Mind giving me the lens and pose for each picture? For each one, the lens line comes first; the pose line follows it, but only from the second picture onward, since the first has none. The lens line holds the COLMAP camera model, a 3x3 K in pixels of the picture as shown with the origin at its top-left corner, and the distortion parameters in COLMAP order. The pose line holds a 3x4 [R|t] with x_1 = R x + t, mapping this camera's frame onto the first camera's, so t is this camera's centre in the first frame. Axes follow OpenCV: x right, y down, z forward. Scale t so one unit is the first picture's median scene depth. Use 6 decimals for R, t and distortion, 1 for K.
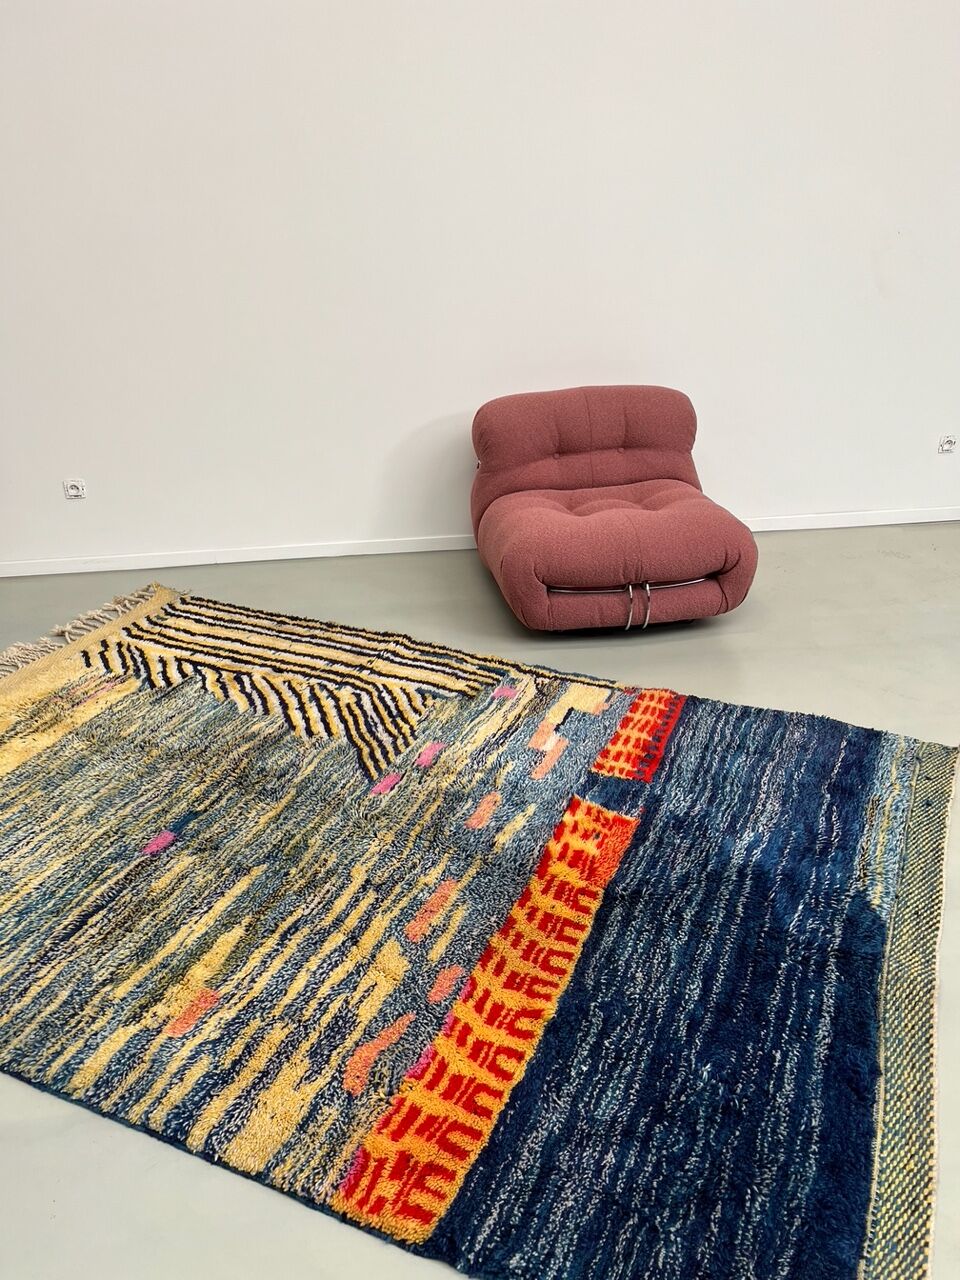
lens RADIAL K [[989.4, 0, 476.8], [0, 989.4, 641.2], [0, 0, 1]] dist [0.076847, -0.102348]
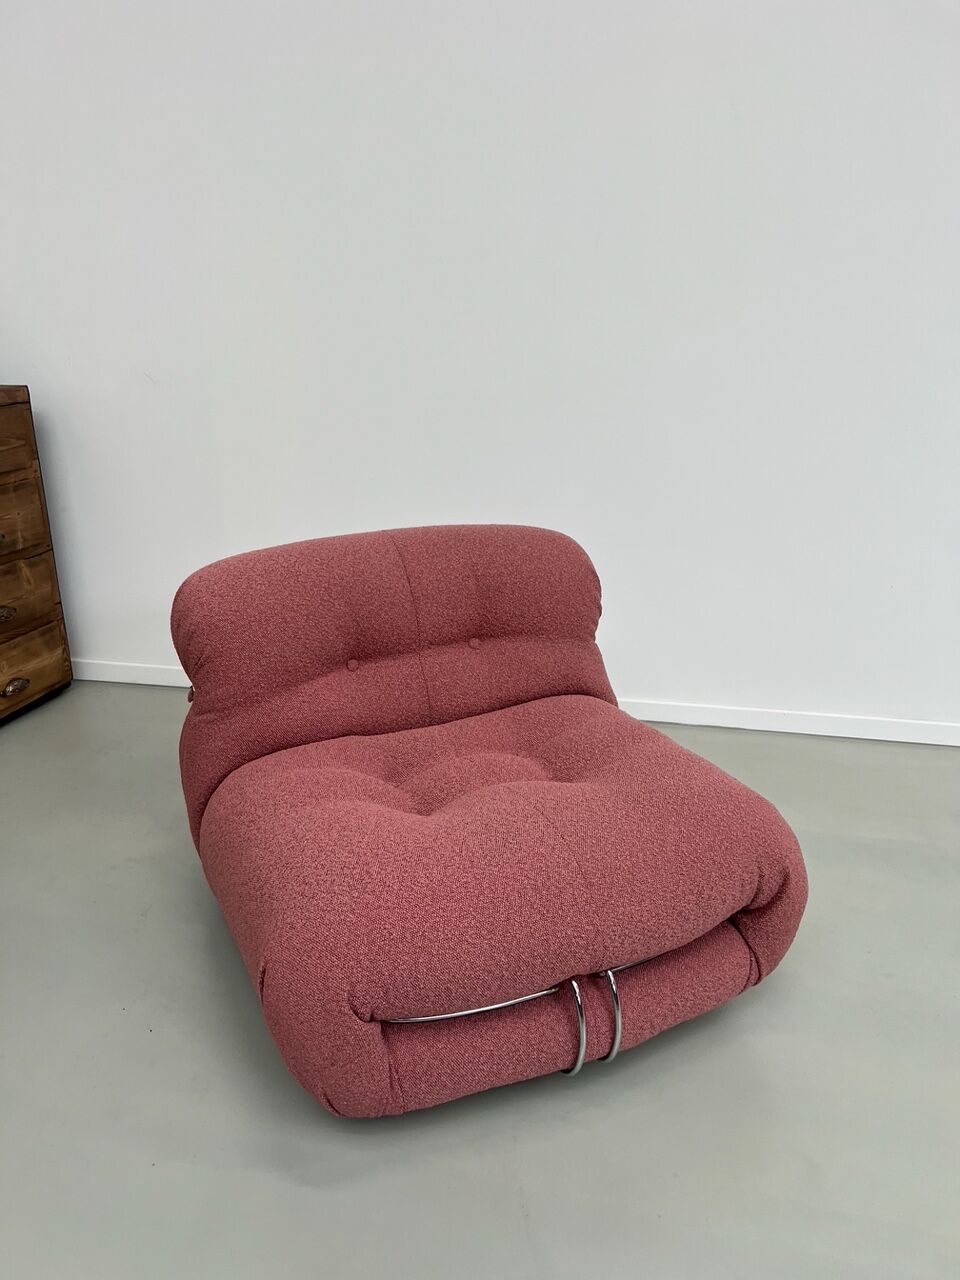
lens RADIAL K [[975.7, 0, 476.0], [0, 975.7, 658.4], [0, 0, 1]] dist [0.073169, -0.105473]
pose [[0.962460, -0.074182, 0.261088, 0.013315], [0.098795, 0.991688, -0.082427, -0.145728], [-0.252803, 0.105126, 0.961789, 0.525283]]
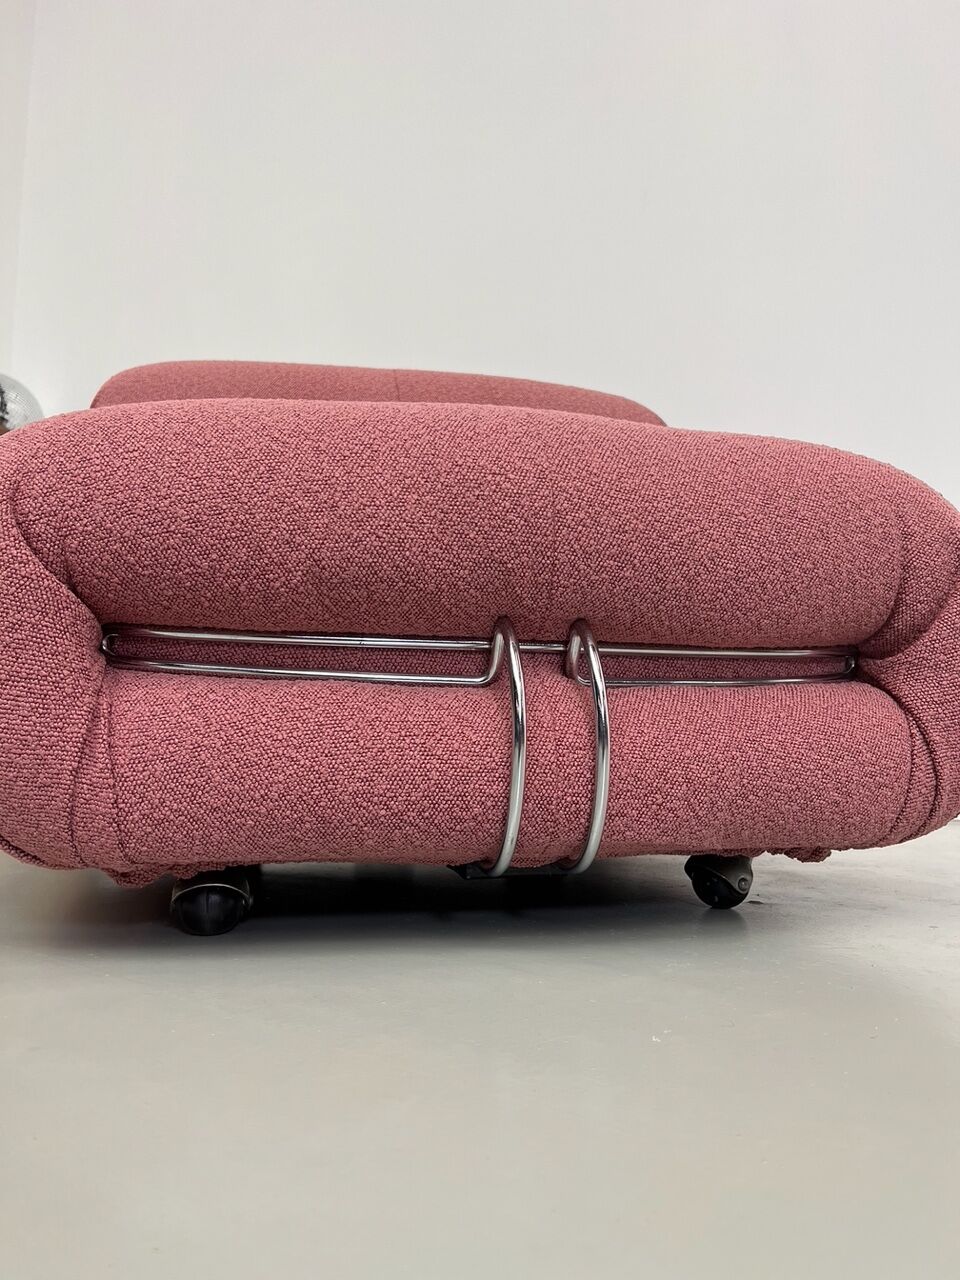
lens RADIAL K [[975.5, 0, 479.4], [0, 975.5, 631.9], [0, 0, 1]] dist [0.115940, -0.225332]
pose [[0.995910, 0.035539, 0.083071, 0.116753], [0.011836, 0.860159, -0.509888, 0.044613], [-0.089575, 0.508786, 0.856220, 0.730323]]
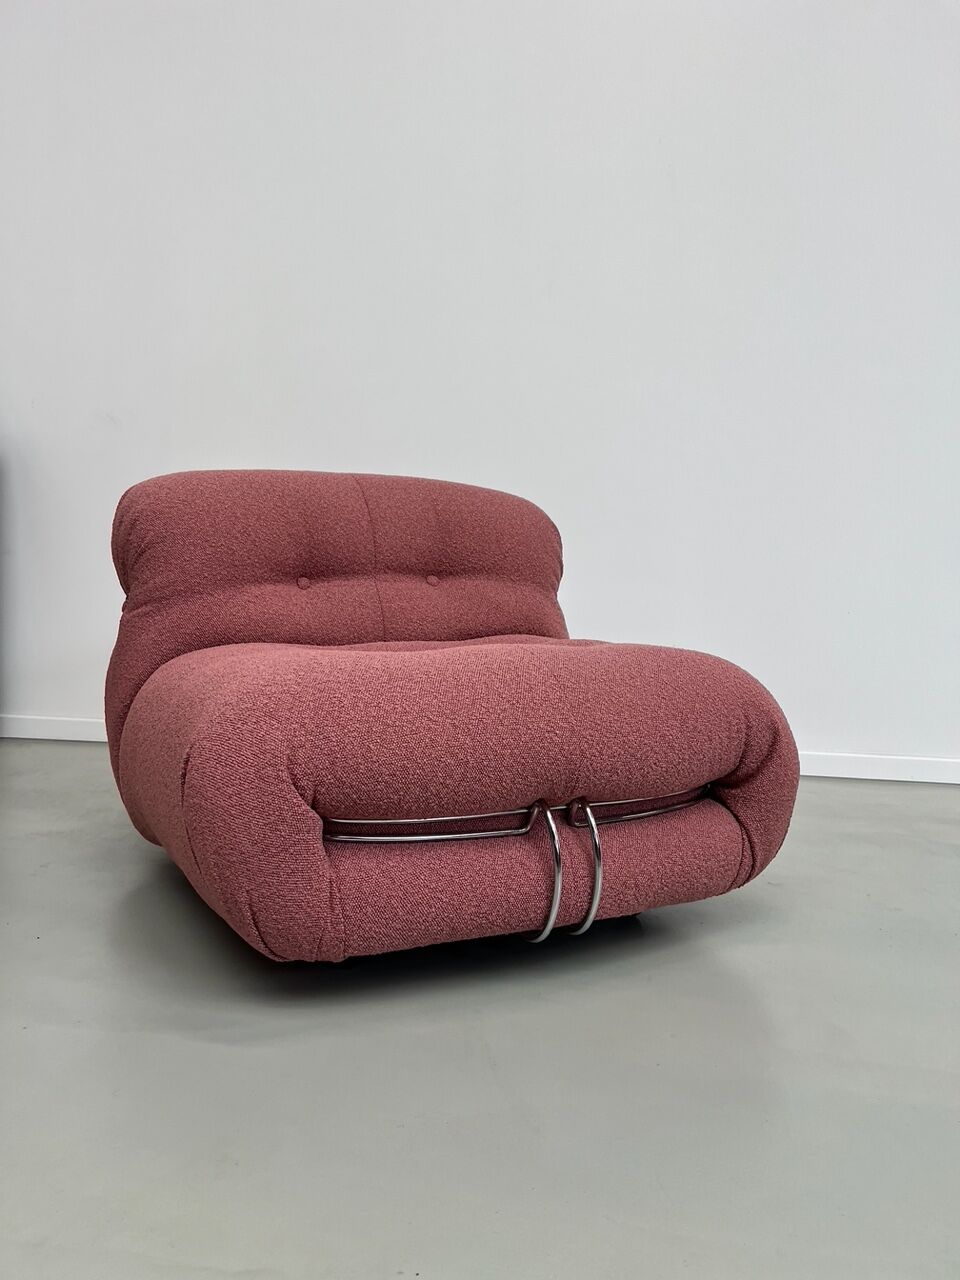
lens RADIAL K [[989.4, 0, 476.8], [0, 989.4, 641.2], [0, 0, 1]] dist [0.076847, -0.102348]
pose [[0.946350, 0.021672, 0.322415, 0.008376], [0.097986, 0.931527, -0.350223, 0.010545], [-0.307928, 0.363025, 0.879427, 0.585986]]
